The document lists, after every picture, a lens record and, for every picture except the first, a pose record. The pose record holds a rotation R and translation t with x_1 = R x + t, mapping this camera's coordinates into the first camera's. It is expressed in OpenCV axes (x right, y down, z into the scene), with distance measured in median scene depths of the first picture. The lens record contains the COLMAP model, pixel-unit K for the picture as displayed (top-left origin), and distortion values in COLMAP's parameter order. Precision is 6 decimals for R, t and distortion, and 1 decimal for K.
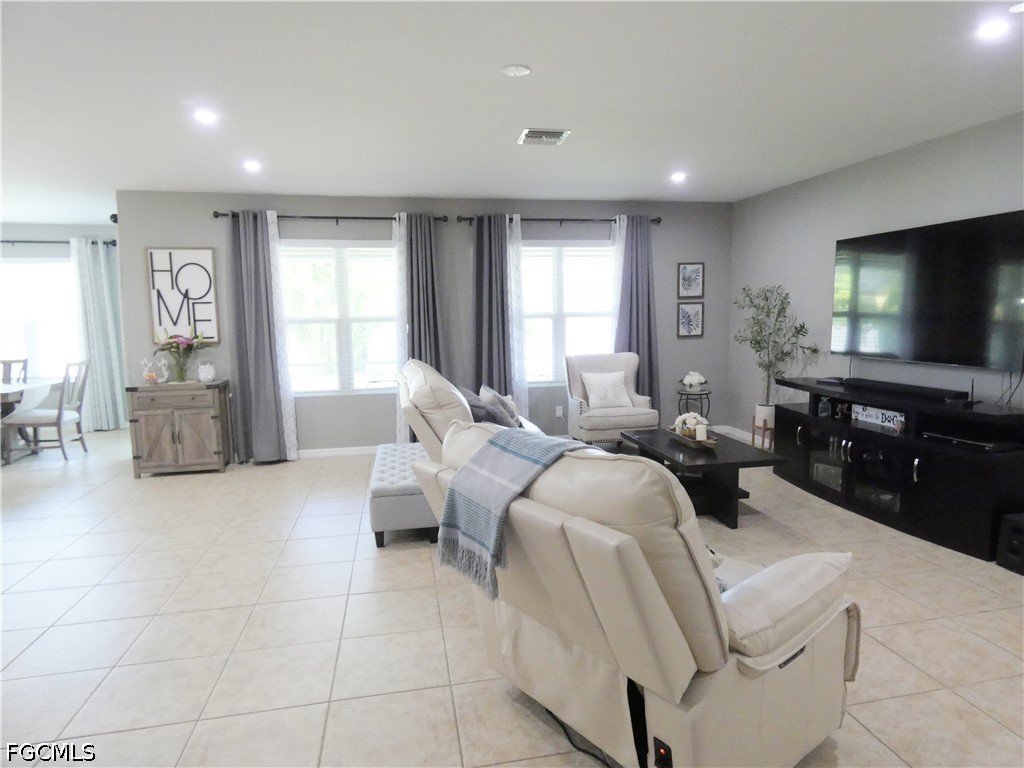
lens RADIAL K [[596.6, 0, 507.6], [0, 596.6, 378.0], [0, 0, 1]] dist [0.003538, 0.000386]
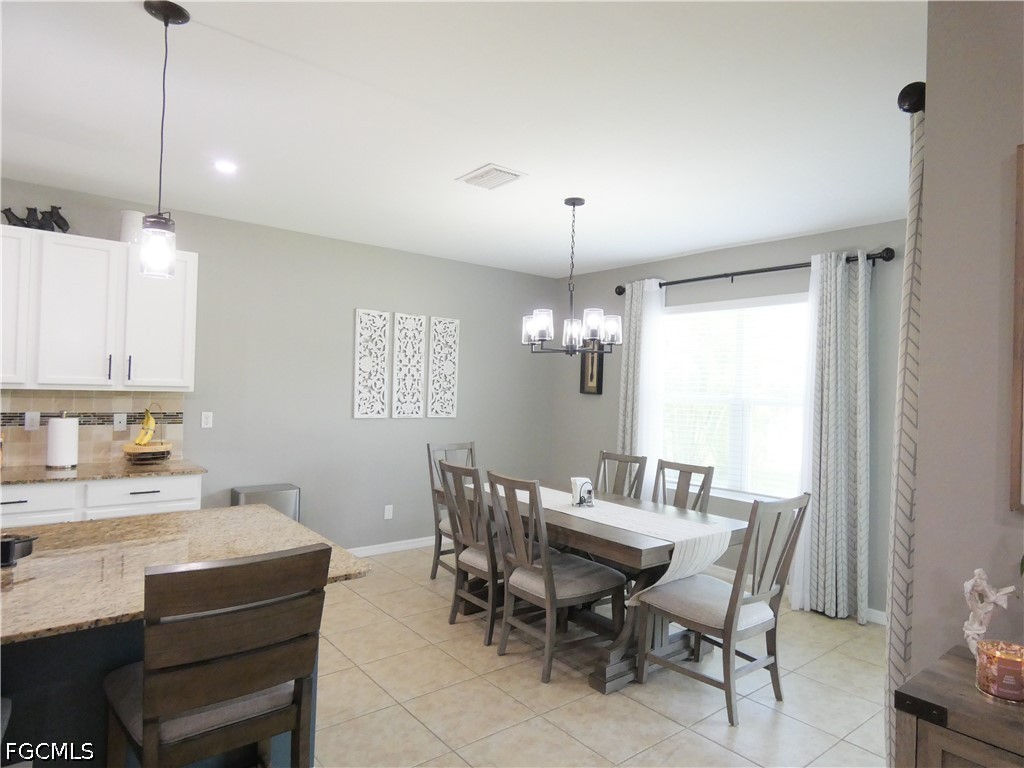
lens RADIAL K [[619.8, 0, 522.0], [0, 619.8, 383.6], [0, 0, 1]] dist [-0.007536, -0.000669]
pose [[0.467792, 0.029487, -0.883347, -0.386692], [-0.128654, 0.991070, -0.035048, -0.063332], [0.874425, 0.130041, 0.467408, 0.572549]]
